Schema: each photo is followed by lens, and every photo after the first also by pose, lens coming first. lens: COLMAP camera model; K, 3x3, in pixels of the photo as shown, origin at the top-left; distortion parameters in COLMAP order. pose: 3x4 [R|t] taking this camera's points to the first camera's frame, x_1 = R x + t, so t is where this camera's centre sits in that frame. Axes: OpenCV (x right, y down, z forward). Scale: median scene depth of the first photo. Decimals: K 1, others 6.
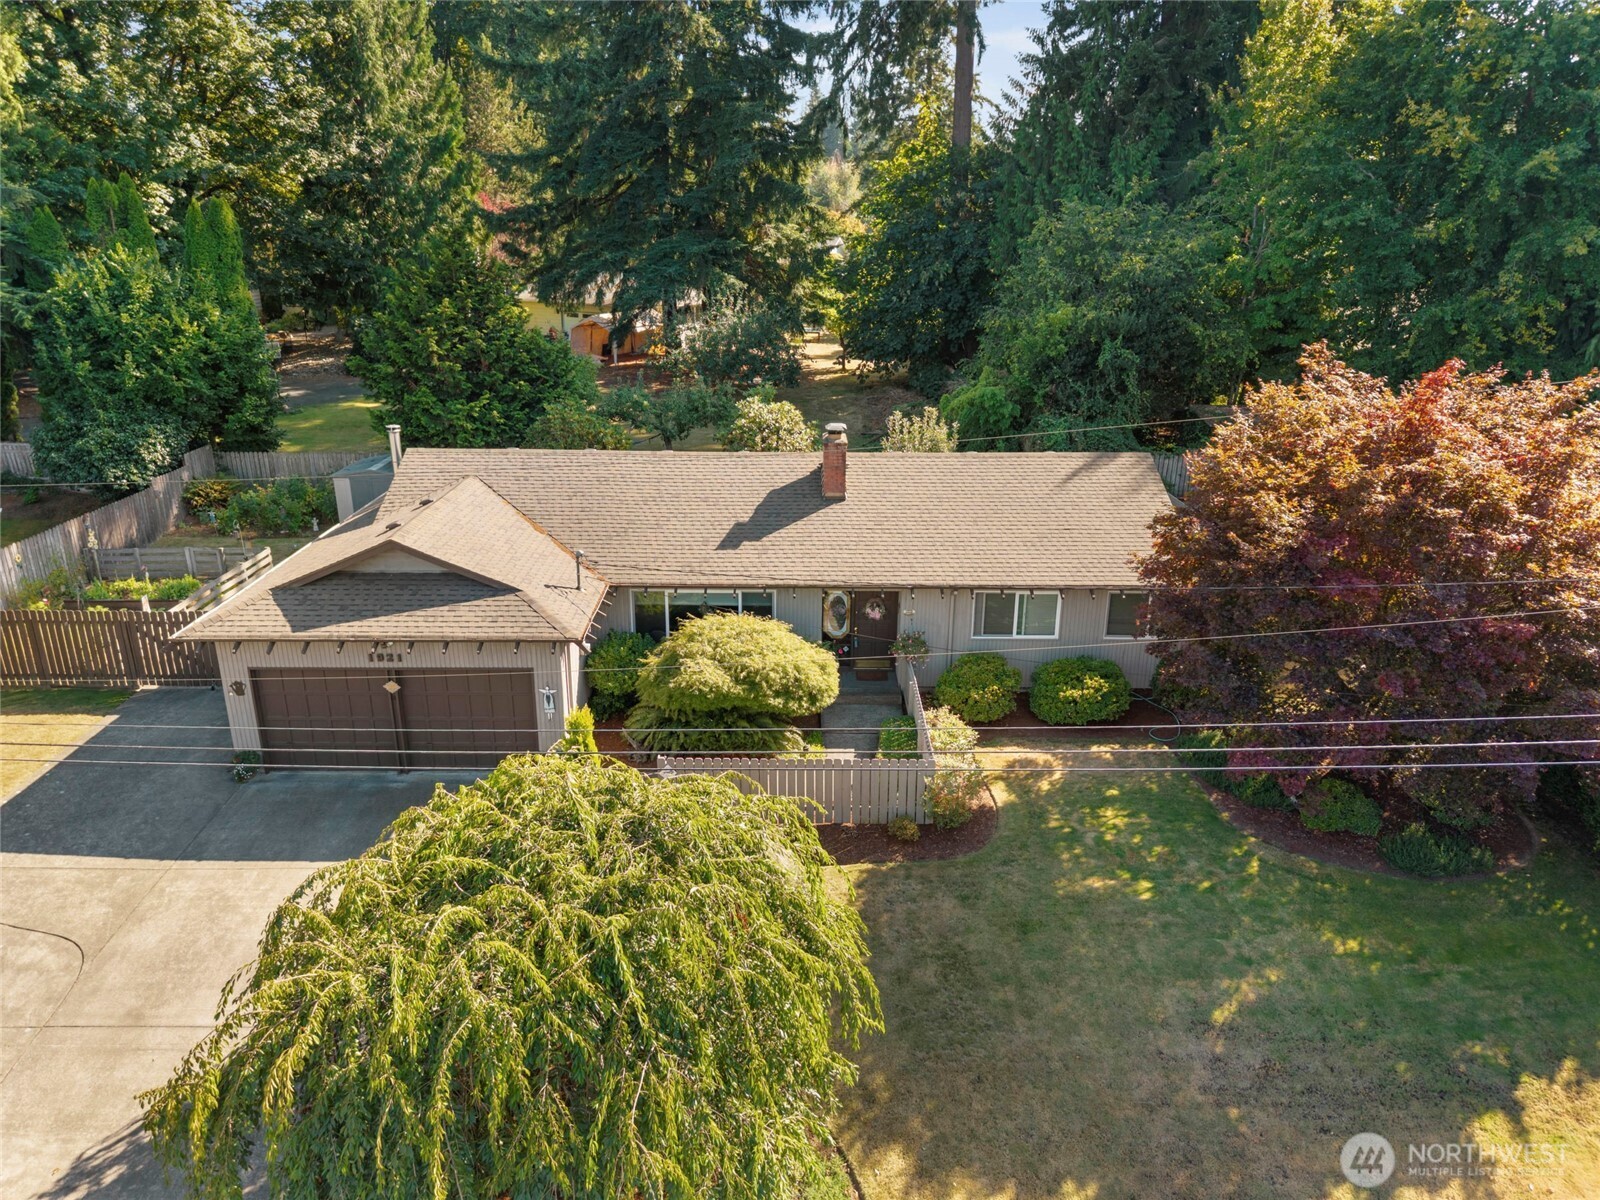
lens RADIAL K [[1119.7, 0, 786.8], [0, 1119.7, 592.6], [0, 0, 1]] dist [0.038028, 0.001764]
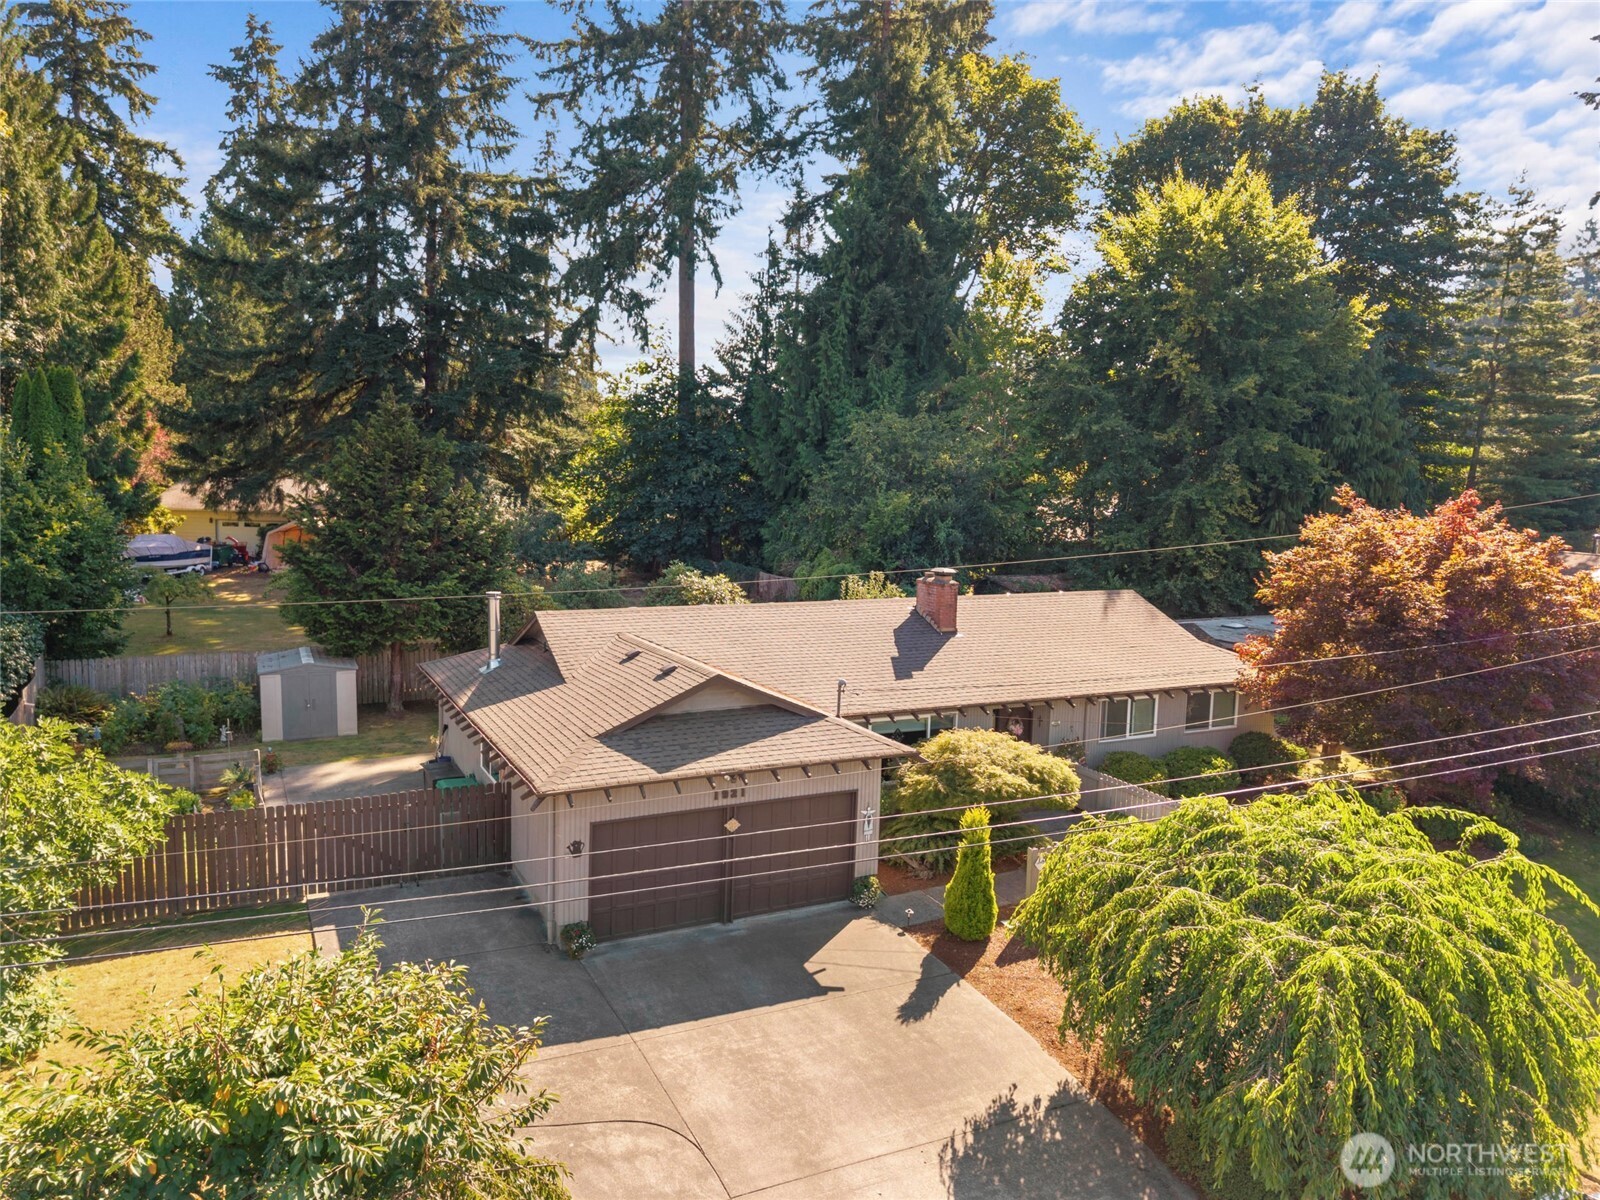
lens RADIAL K [[1119.7, 0, 786.8], [0, 1119.7, 592.6], [0, 0, 1]] dist [0.038028, 0.001764]
pose [[0.903907, -0.036882, 0.426137, -0.671374], [0.120482, 0.977890, -0.170927, 0.055528], [-0.410411, 0.205843, 0.888365, 0.090262]]
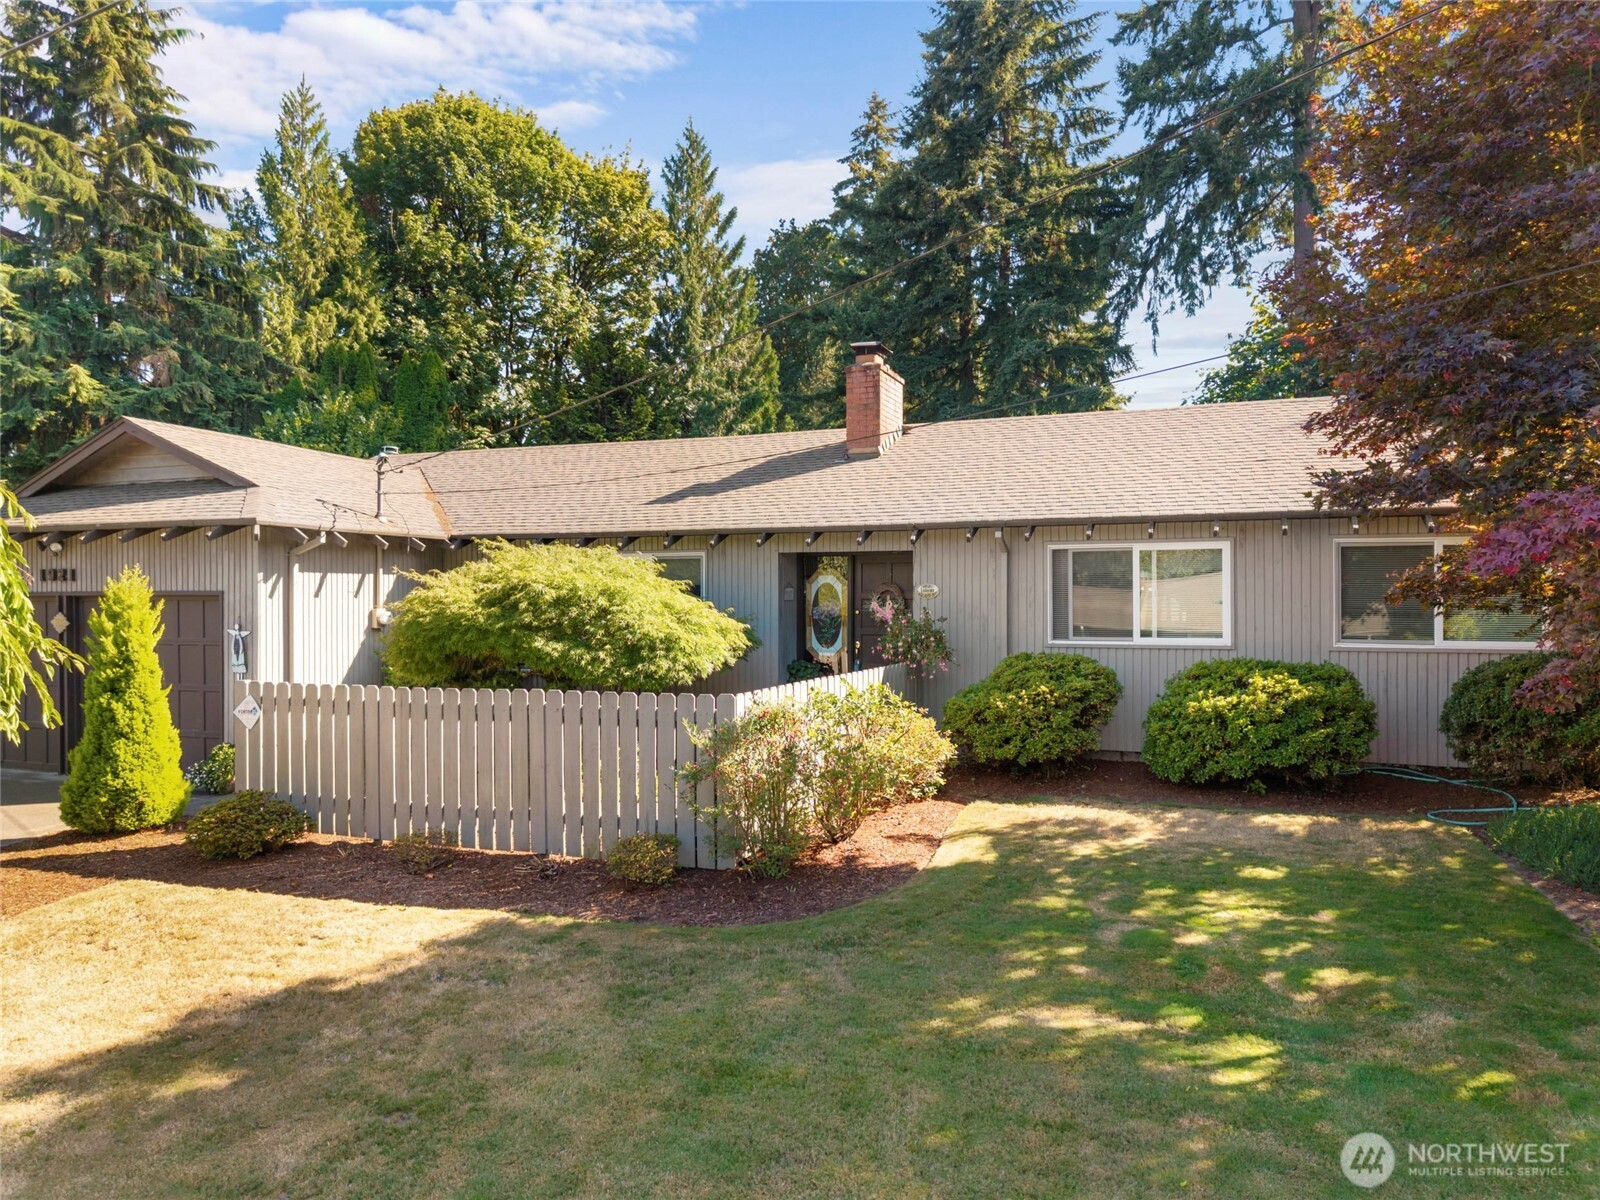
lens RADIAL K [[1128.5, 0, 776.0], [0, 1128.5, 604.1], [0, 0, 1]] dist [-0.003036, -0.000400]
pose [[0.930465, 0.005920, -0.366332, 0.262163], [-0.121641, 0.948145, -0.293639, 0.208650], [0.345597, 0.317782, 0.882937, 0.555152]]
